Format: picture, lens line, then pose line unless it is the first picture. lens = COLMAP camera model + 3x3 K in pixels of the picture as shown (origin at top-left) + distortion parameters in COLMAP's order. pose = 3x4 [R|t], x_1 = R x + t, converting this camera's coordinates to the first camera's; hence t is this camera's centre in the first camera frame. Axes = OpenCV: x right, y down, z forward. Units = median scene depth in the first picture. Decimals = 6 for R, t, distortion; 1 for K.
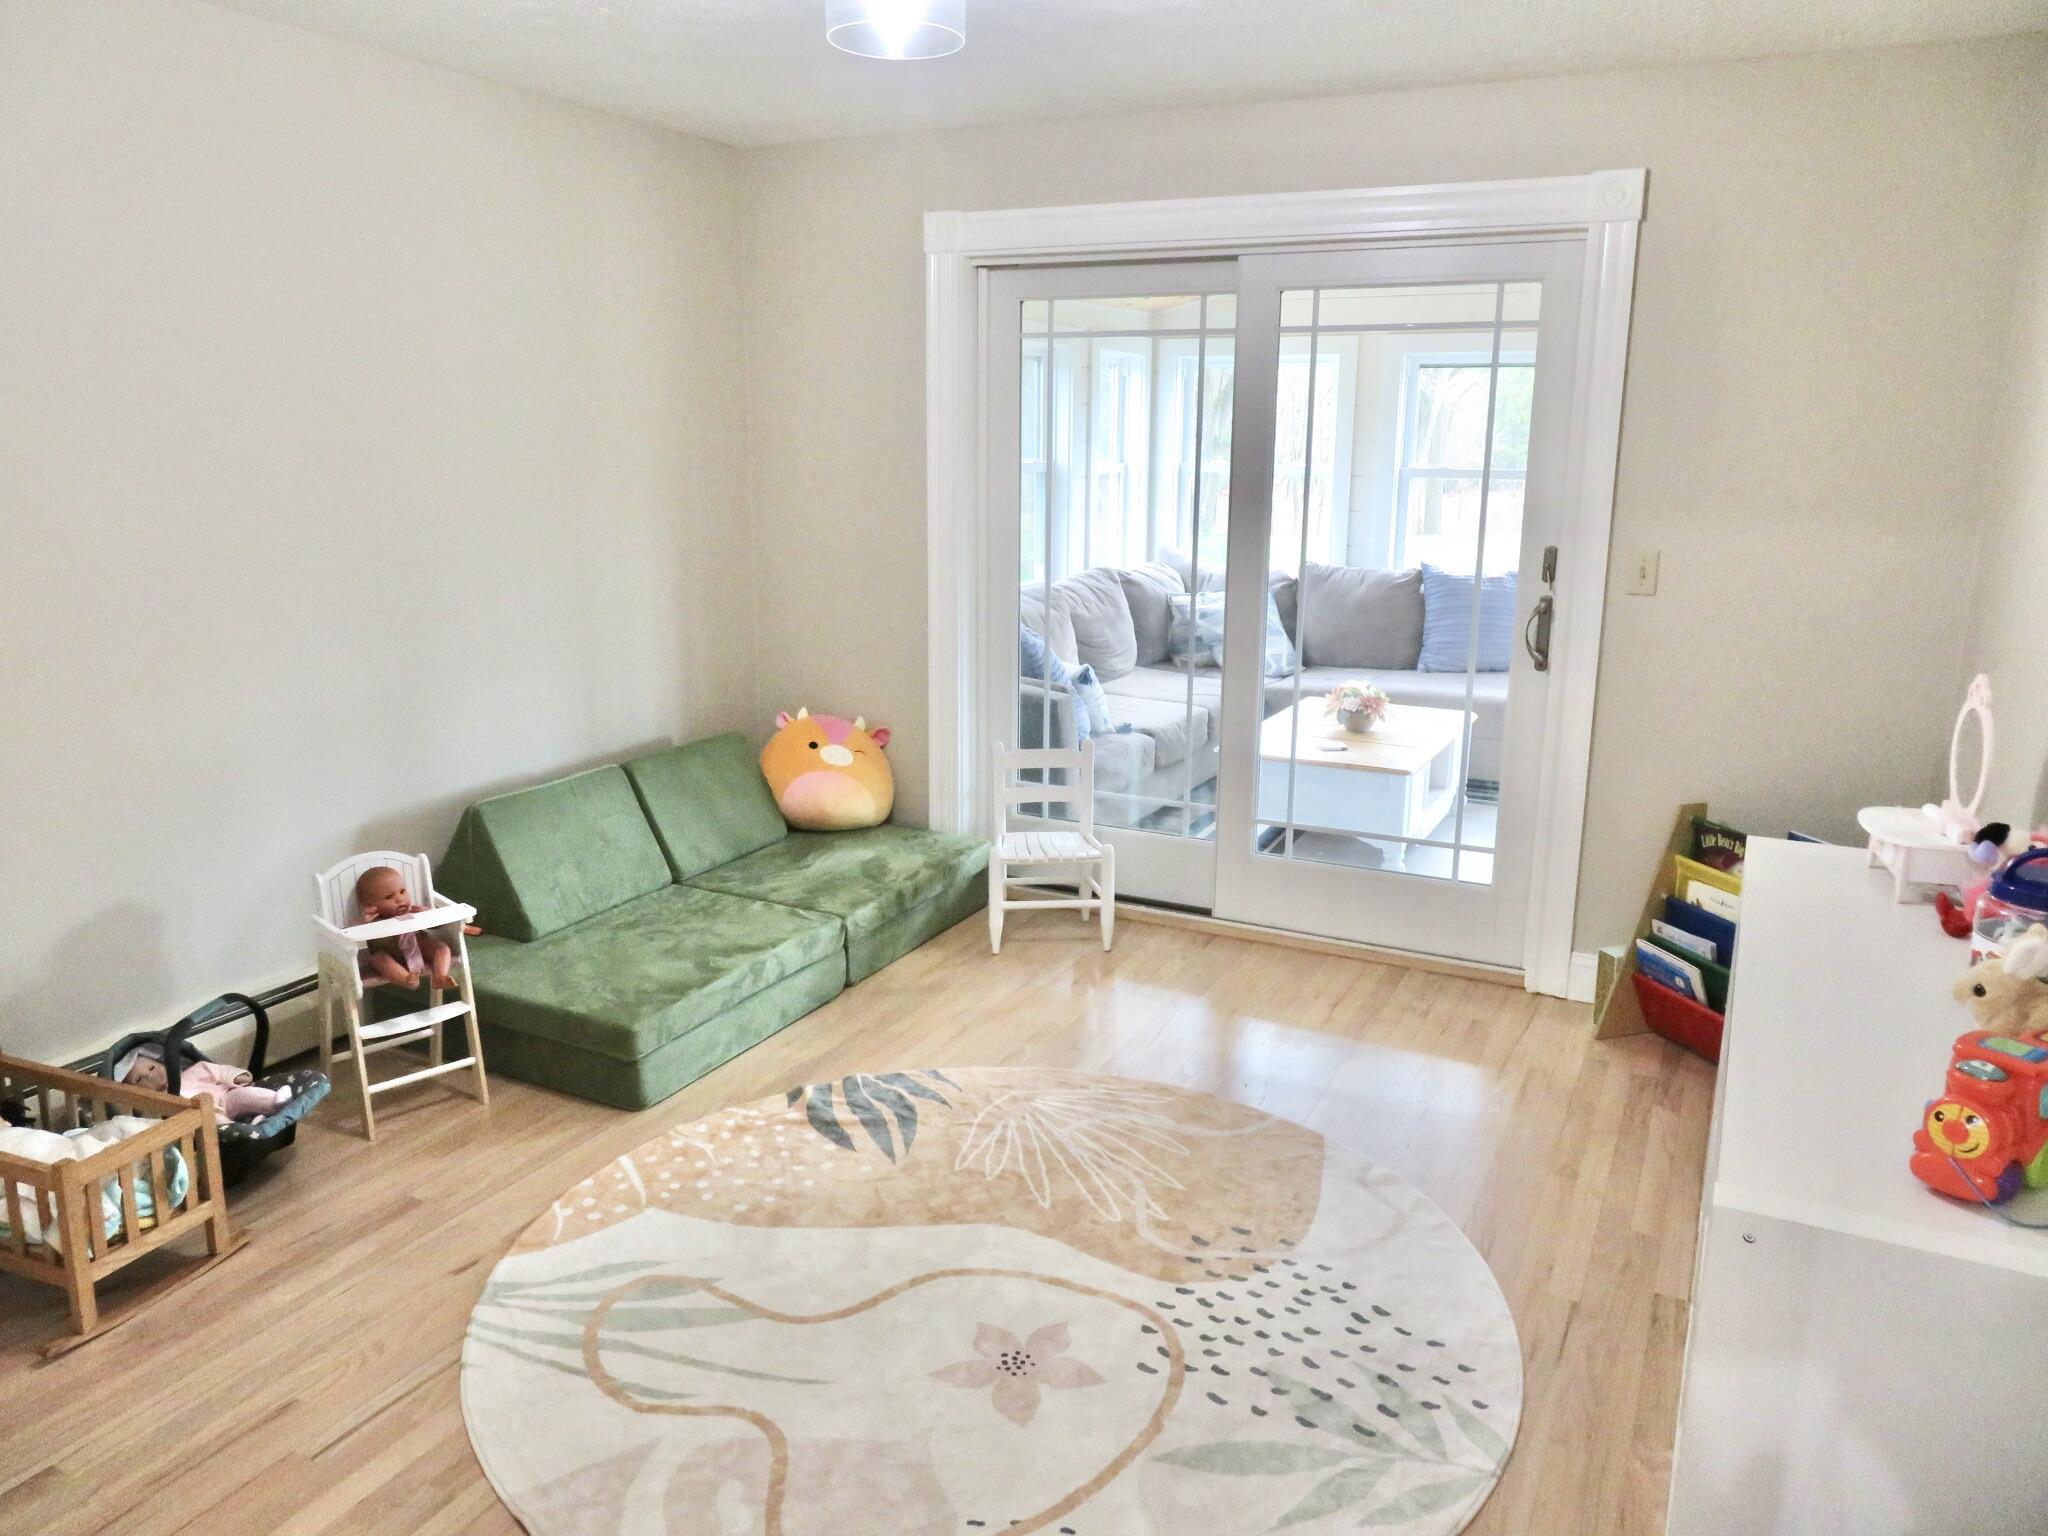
lens RADIAL K [[1461.1, 0, 1027.8], [0, 1461.1, 765.6], [0, 0, 1]] dist [0.000198, -0.009090]
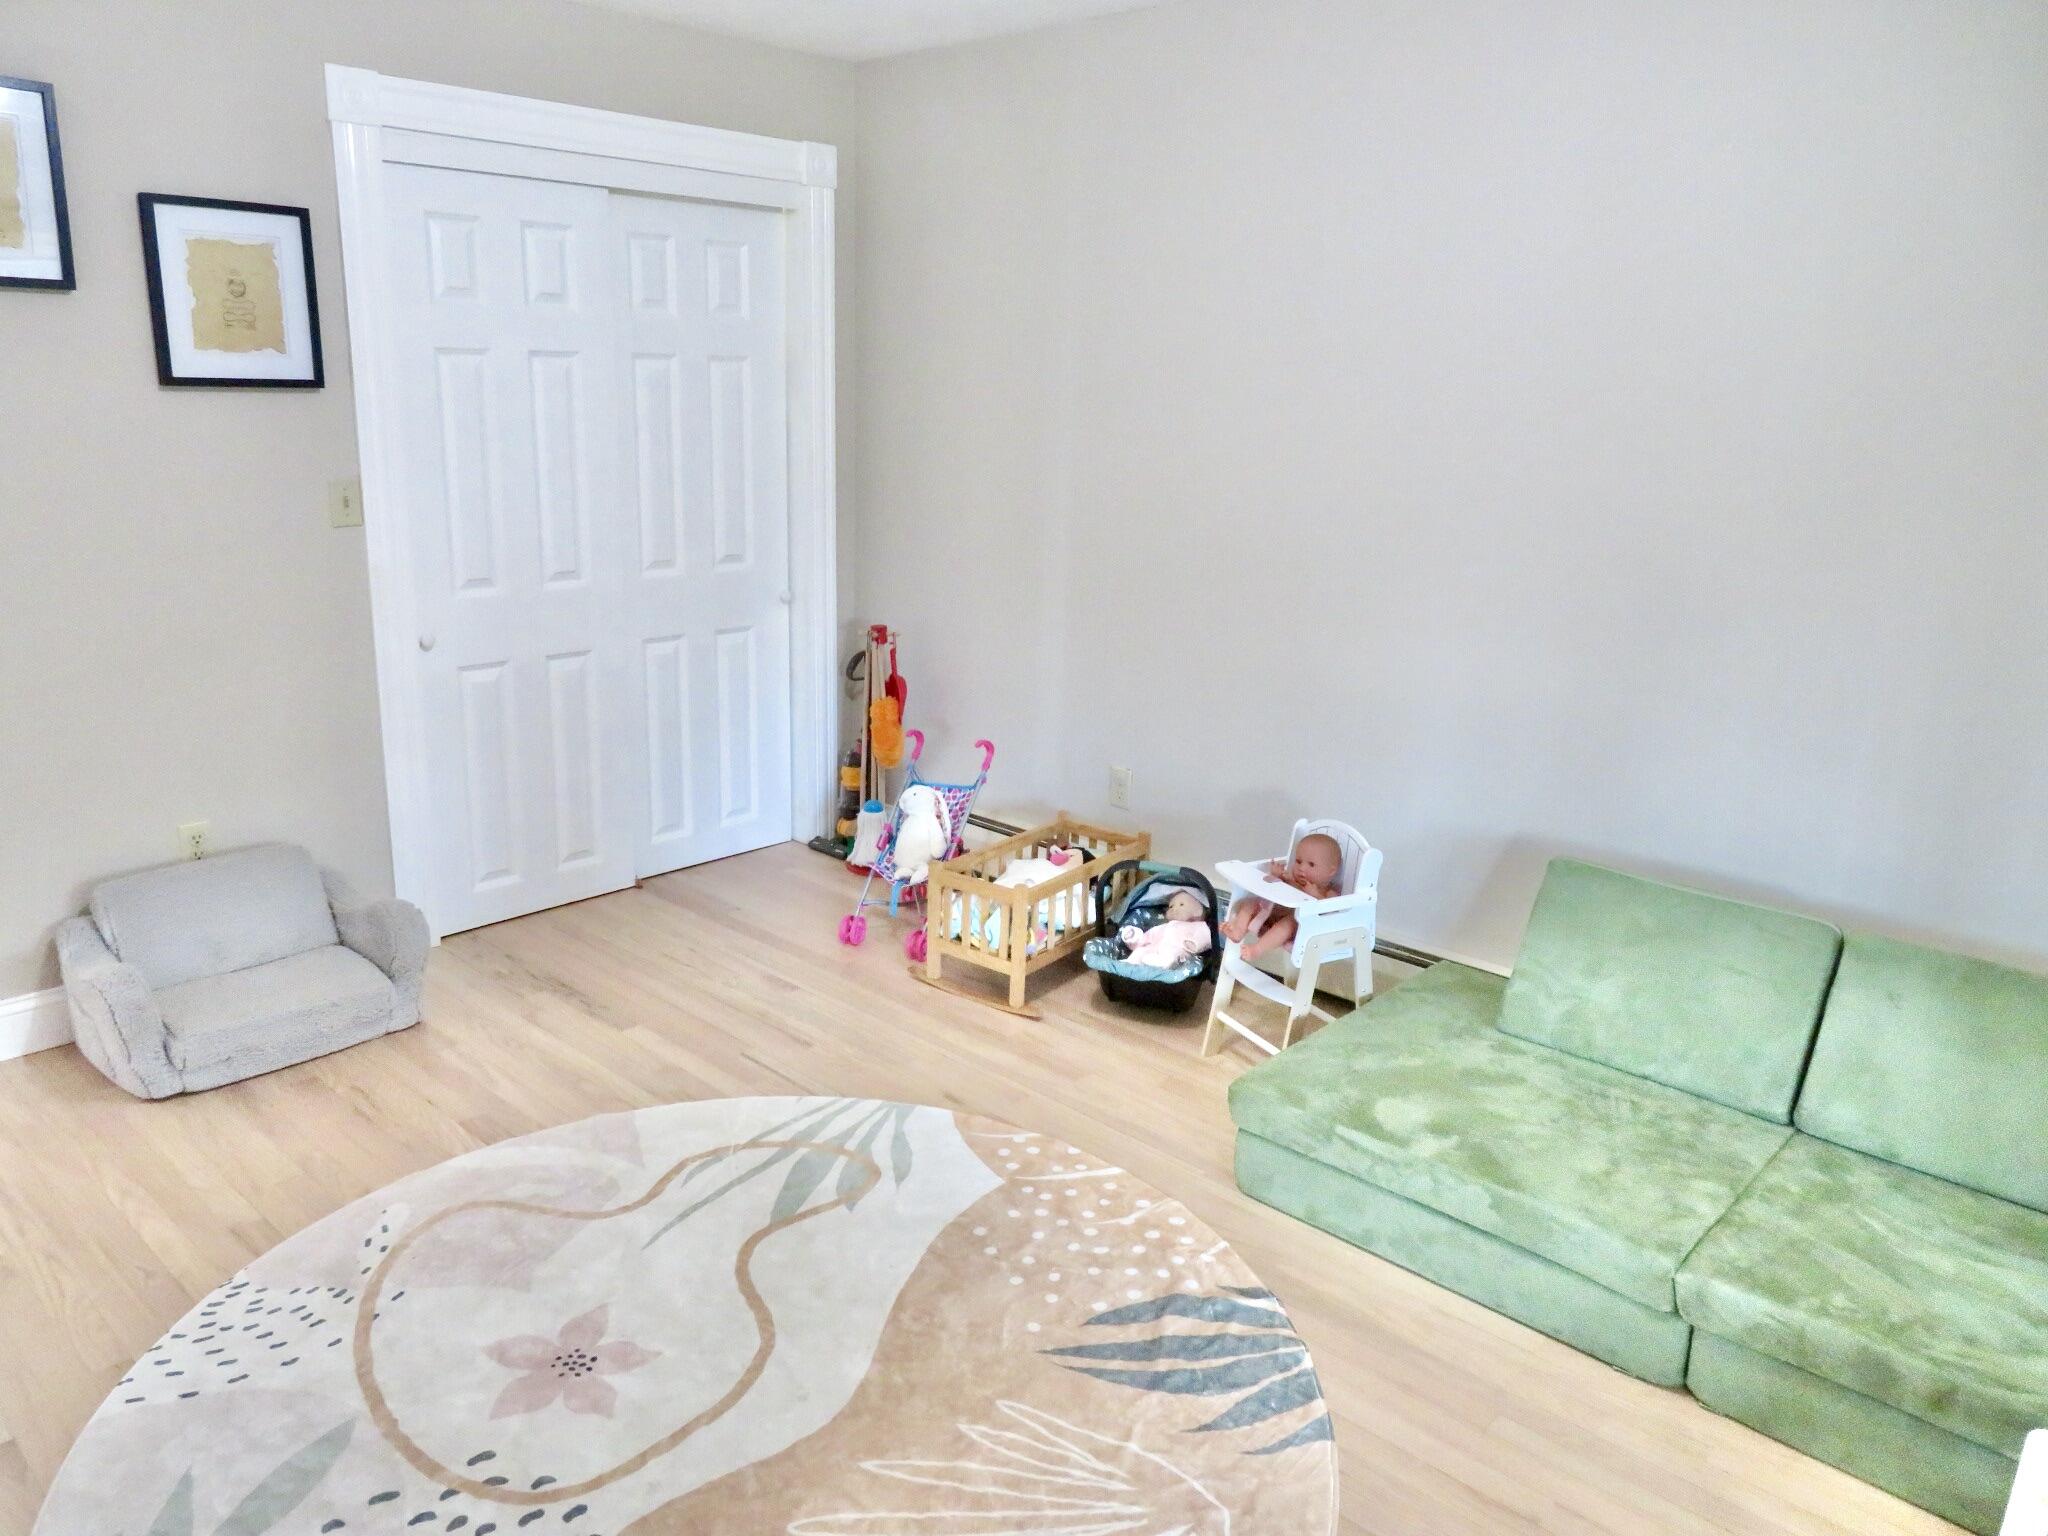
lens RADIAL K [[1461.1, 0, 1026.8], [0, 1461.1, 769.1], [0, 0, 1]] dist [0.000198, -0.009090]
pose [[-0.286919, 0.222740, -0.931700, 0.649055], [-0.246603, 0.922640, 0.296517, -0.269535], [0.925670, 0.314836, -0.209795, 1.261055]]
